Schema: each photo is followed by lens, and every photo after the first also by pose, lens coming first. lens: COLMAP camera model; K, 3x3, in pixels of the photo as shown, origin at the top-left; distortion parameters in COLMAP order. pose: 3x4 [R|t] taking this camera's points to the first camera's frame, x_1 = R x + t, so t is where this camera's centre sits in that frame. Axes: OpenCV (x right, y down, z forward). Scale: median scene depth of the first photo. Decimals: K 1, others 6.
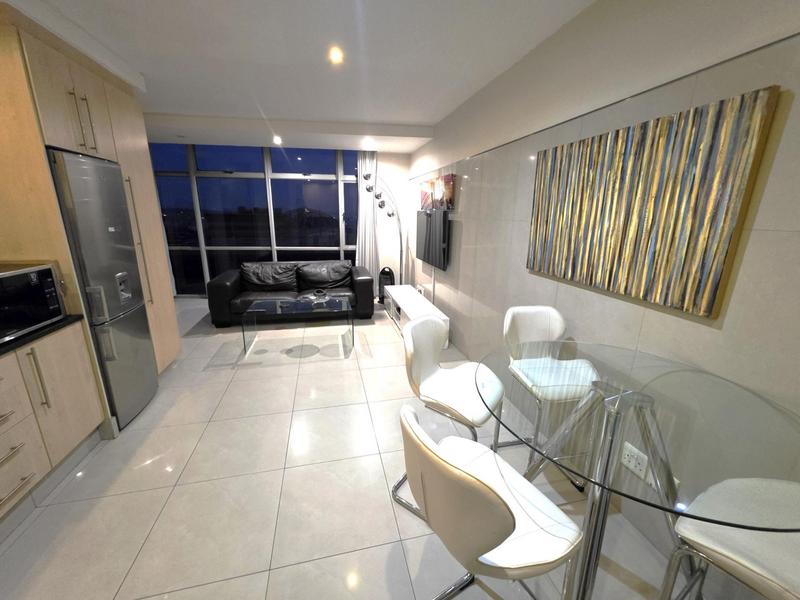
lens RADIAL K [[322.2, 0, 400.7], [0, 322.2, 297.7], [0, 0, 1]] dist [0.011707, -0.001383]
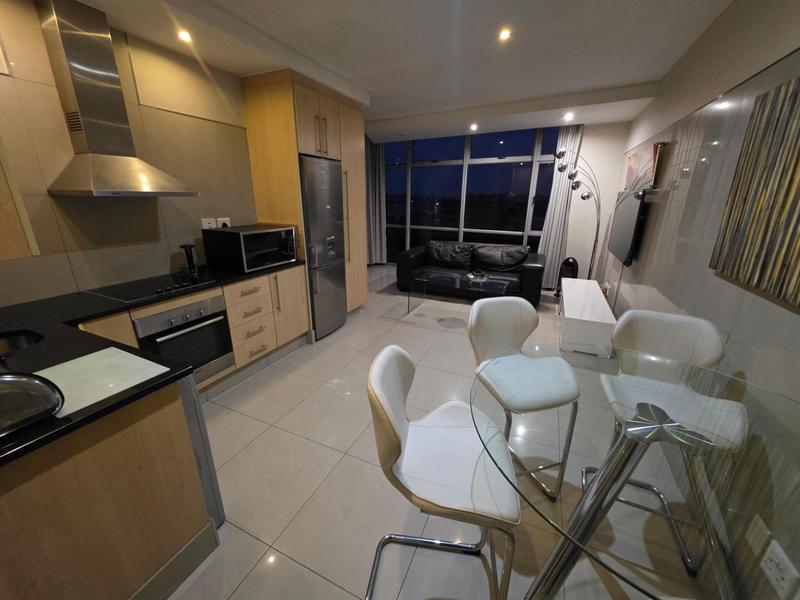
lens RADIAL K [[322.2, 0, 400.3], [0, 322.2, 298.4], [0, 0, 1]] dist [0.011707, -0.001383]
pose [[0.792455, 0.175841, -0.584034, 0.250226], [-0.151153, 0.984289, 0.091256, 0.013854], [0.590904, 0.015962, 0.806584, 0.008731]]
